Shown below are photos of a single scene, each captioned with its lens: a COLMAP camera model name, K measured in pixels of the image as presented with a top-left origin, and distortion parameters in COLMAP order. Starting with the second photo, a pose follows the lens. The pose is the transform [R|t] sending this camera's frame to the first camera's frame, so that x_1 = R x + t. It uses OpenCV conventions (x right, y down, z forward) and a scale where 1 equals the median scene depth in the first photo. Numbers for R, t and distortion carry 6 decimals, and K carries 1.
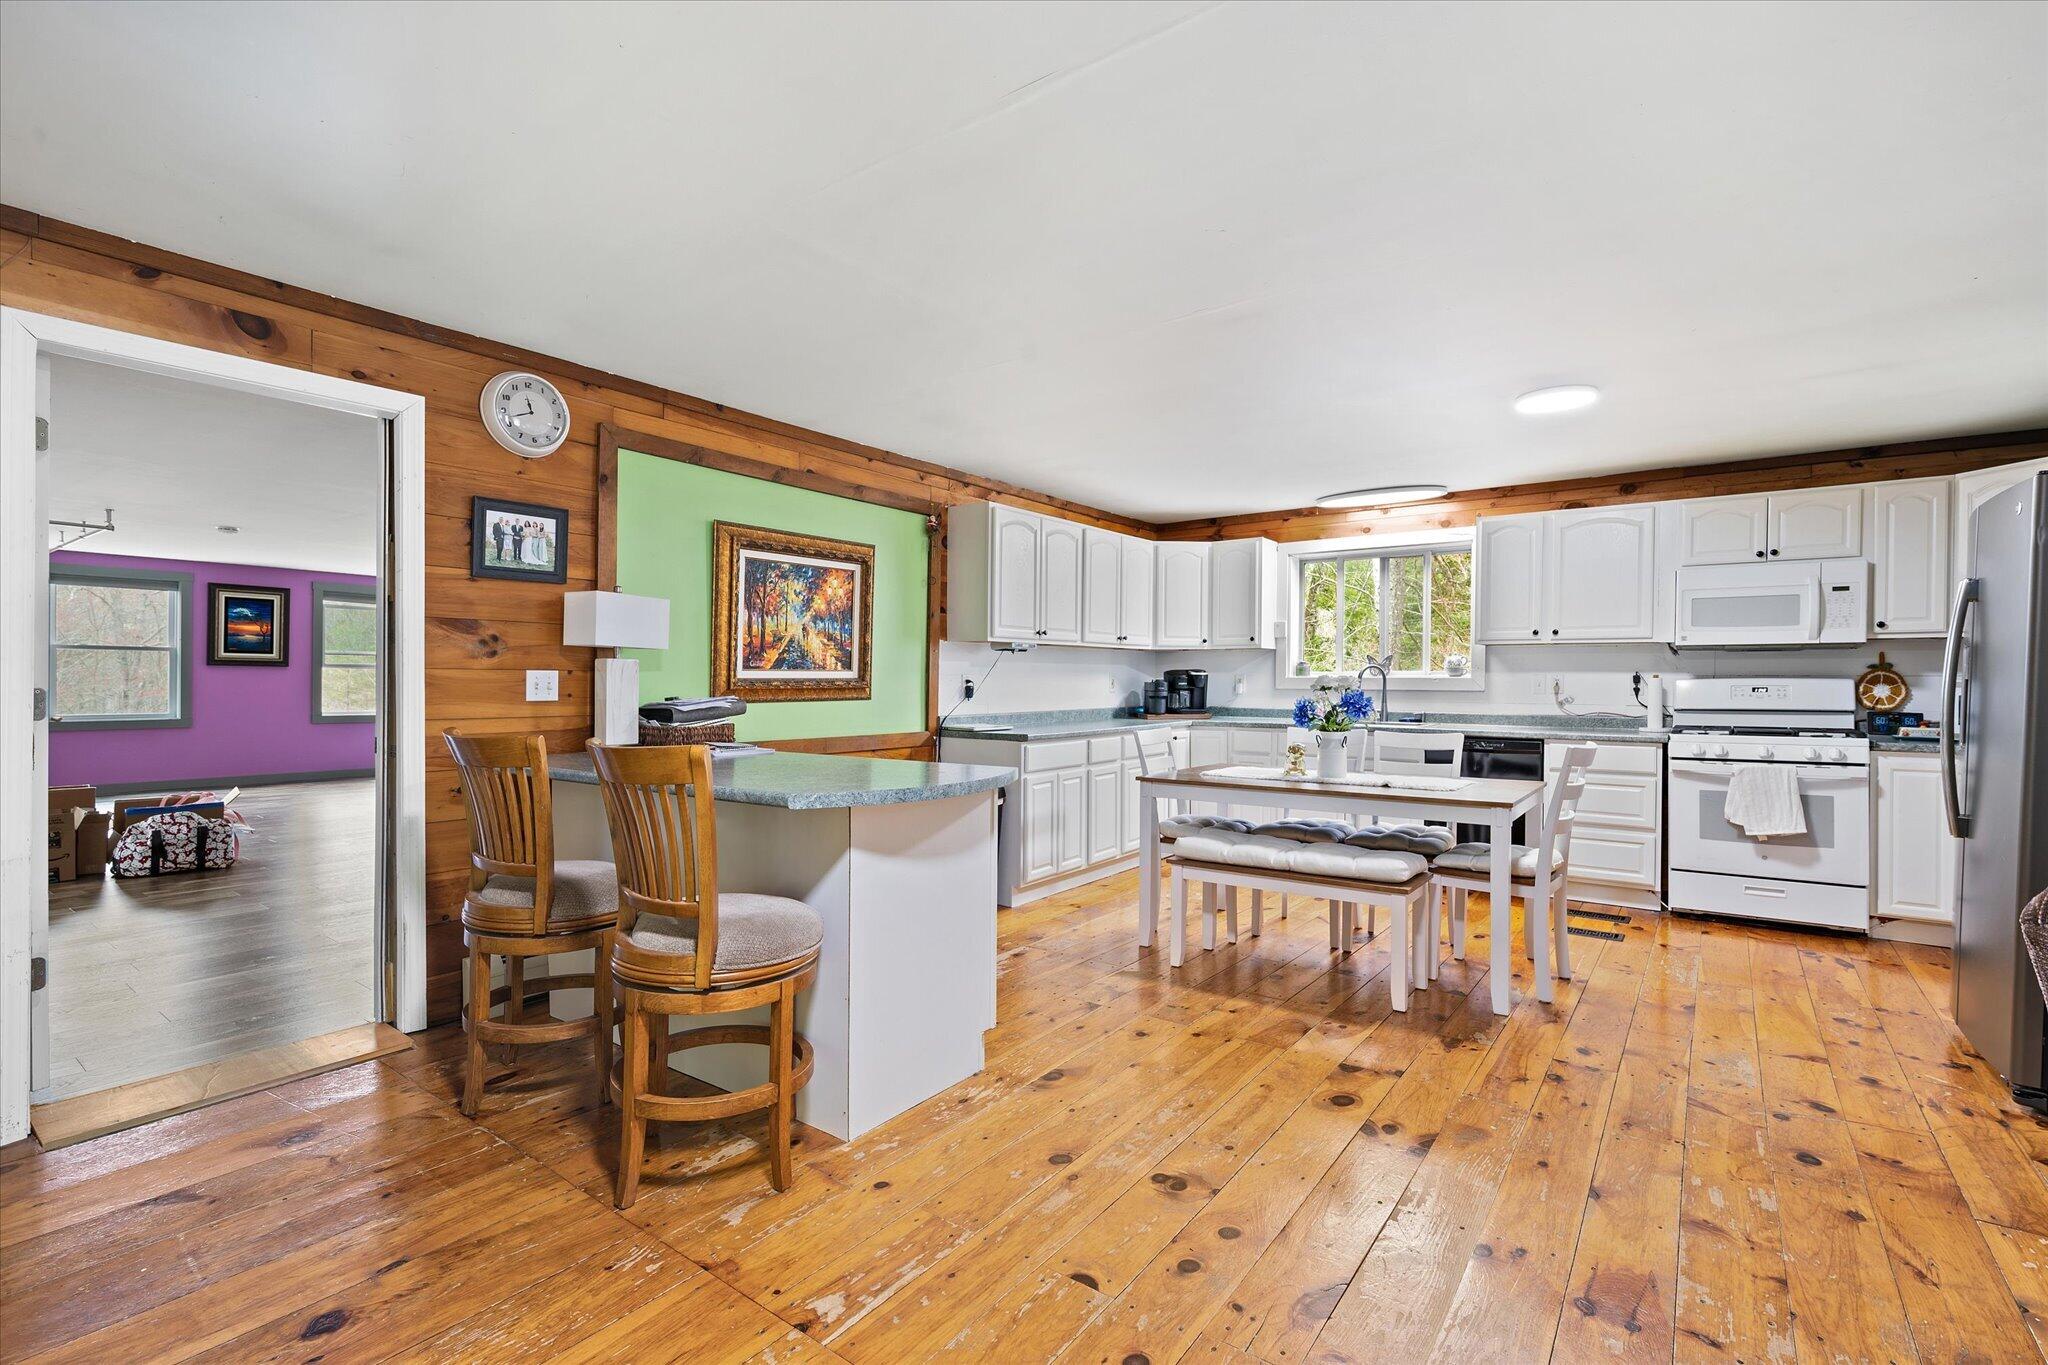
lens RADIAL K [[921.7, 0, 1022.2], [0, 921.7, 707.9], [0, 0, 1]] dist [-0.003043, 0.000102]
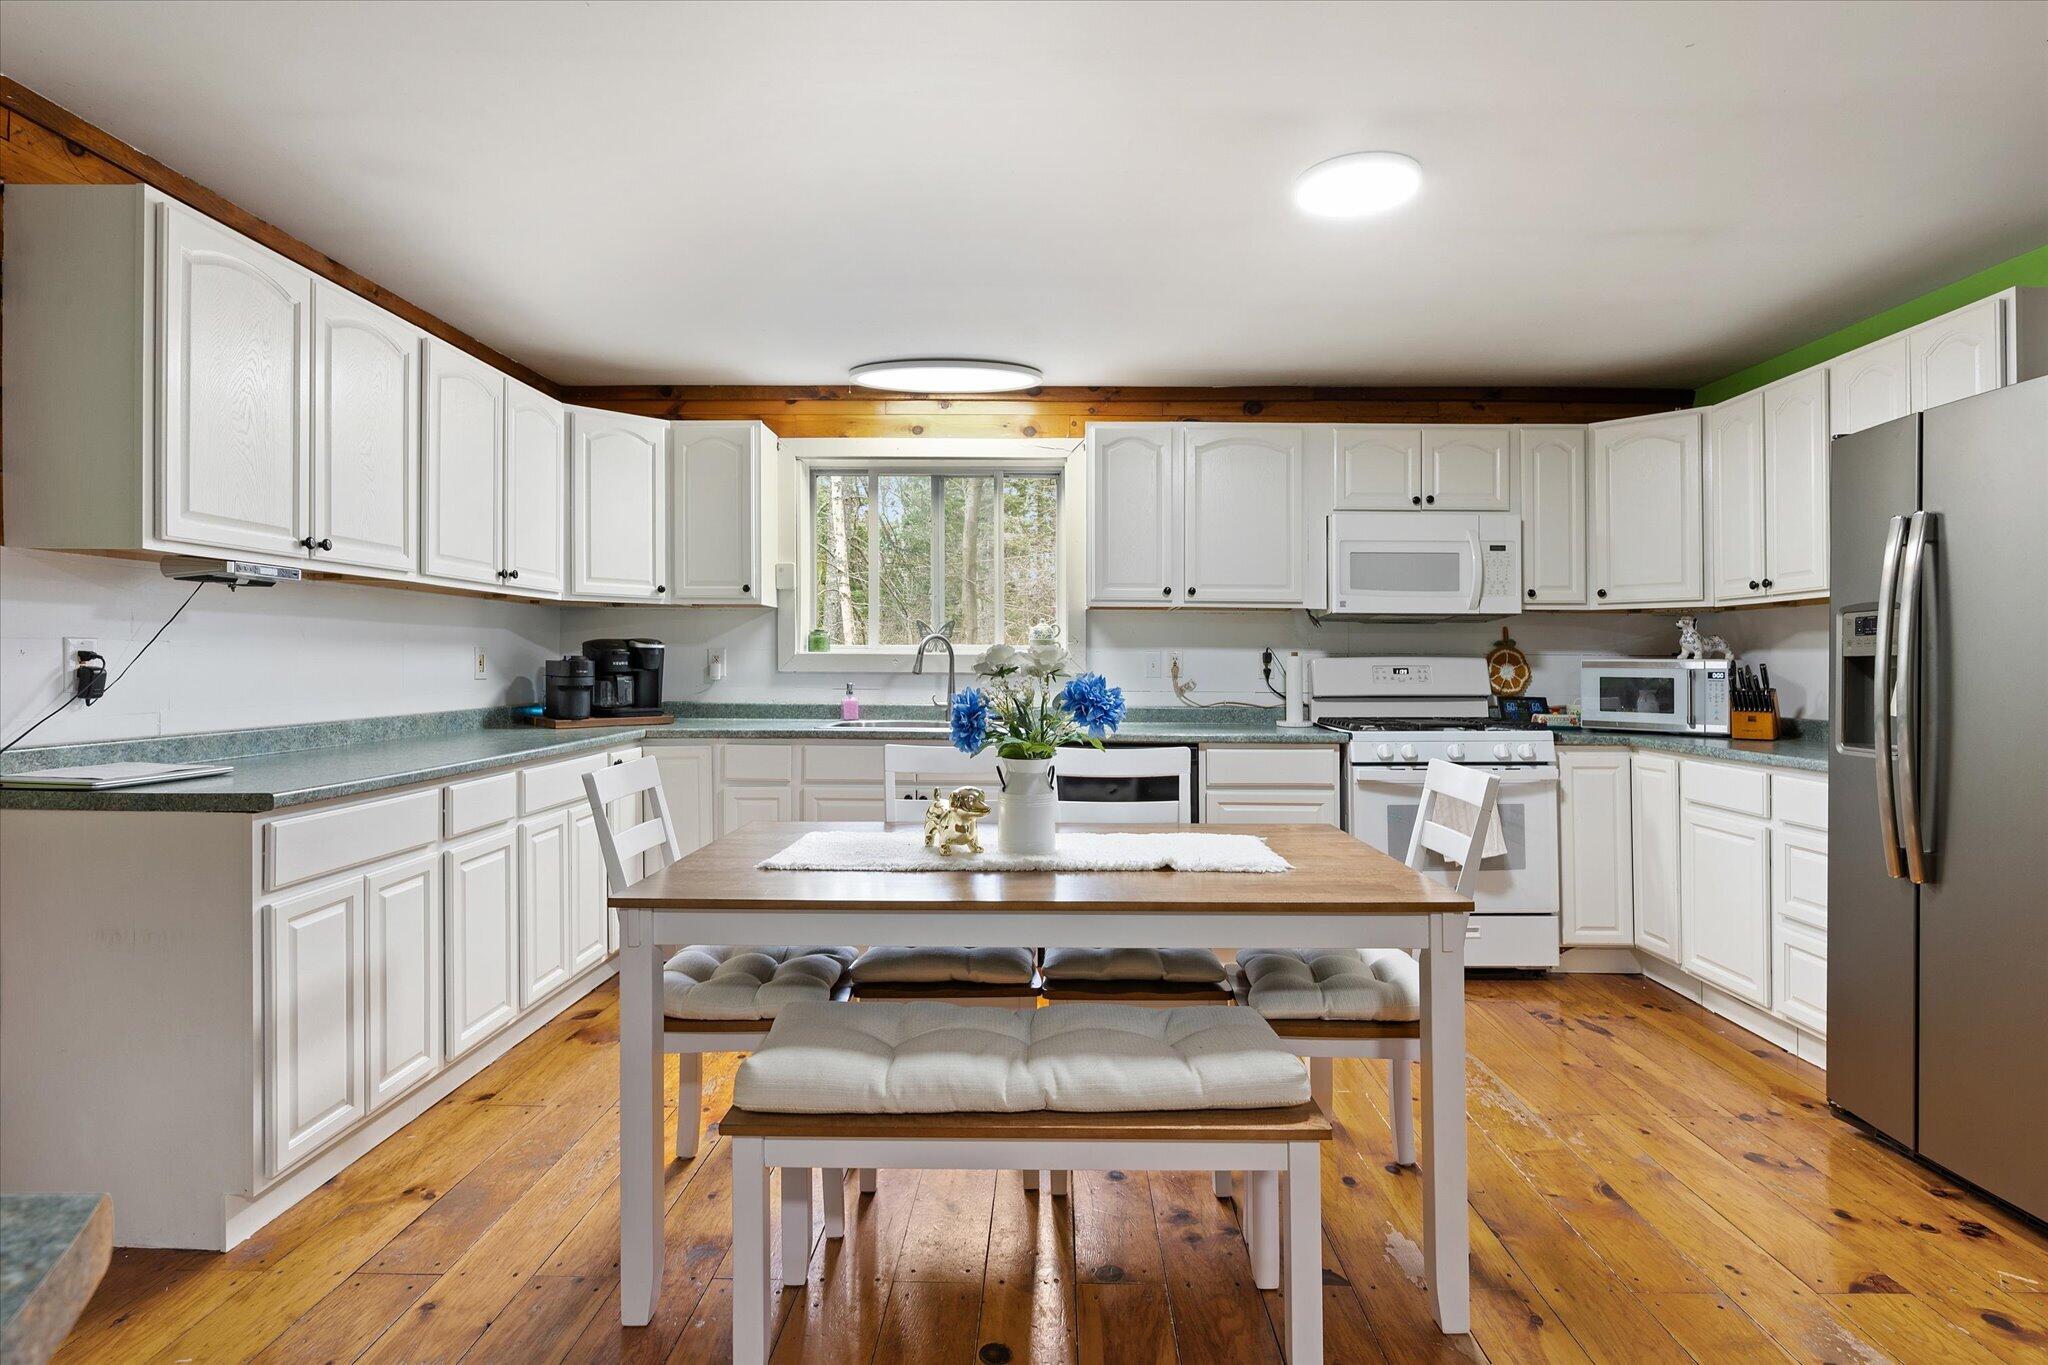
lens RADIAL K [[1033.5, 0, 1034.1], [0, 1033.5, 678.0], [0, 0, 1]] dist [-0.001270, -0.000590]
pose [[0.811425, -0.006659, 0.584419, 0.012864], [0.015260, 0.999836, -0.009795, -0.010340], [-0.584258, 0.016866, 0.811393, 0.479287]]
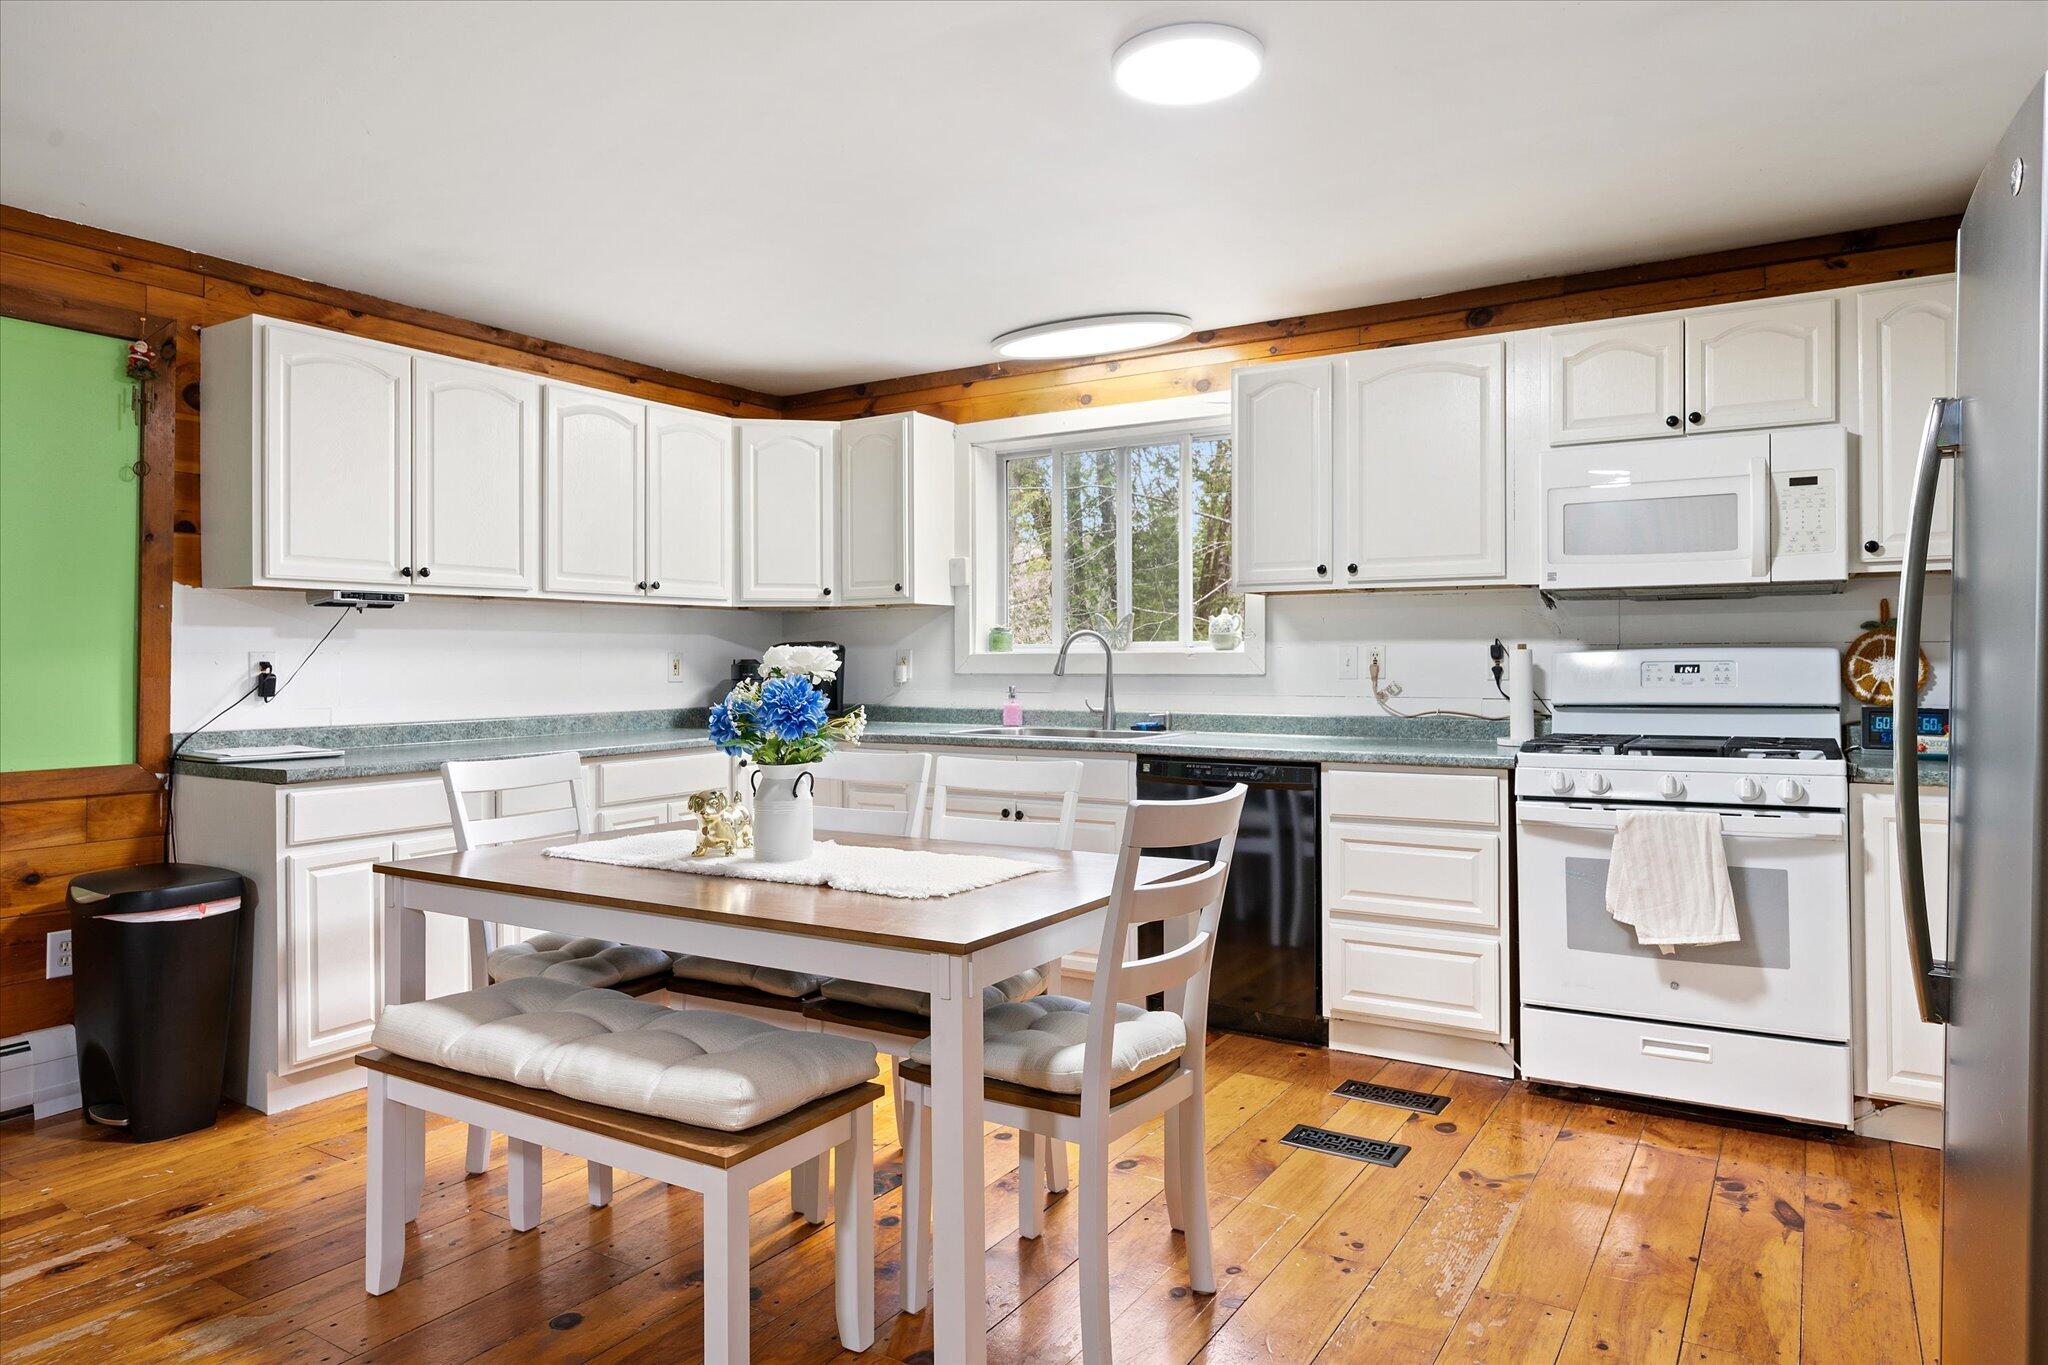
lens RADIAL K [[1250.0, 0, 1024.0], [0, 1250.0, 682.5], [0, 0, 1]] dist [-0.003526, 0.000935]
pose [[0.996438, -0.009039, 0.083840, 0.359227], [0.010263, 0.999847, -0.014174, -0.005287], [-0.083699, 0.014984, 0.996378, 0.298743]]
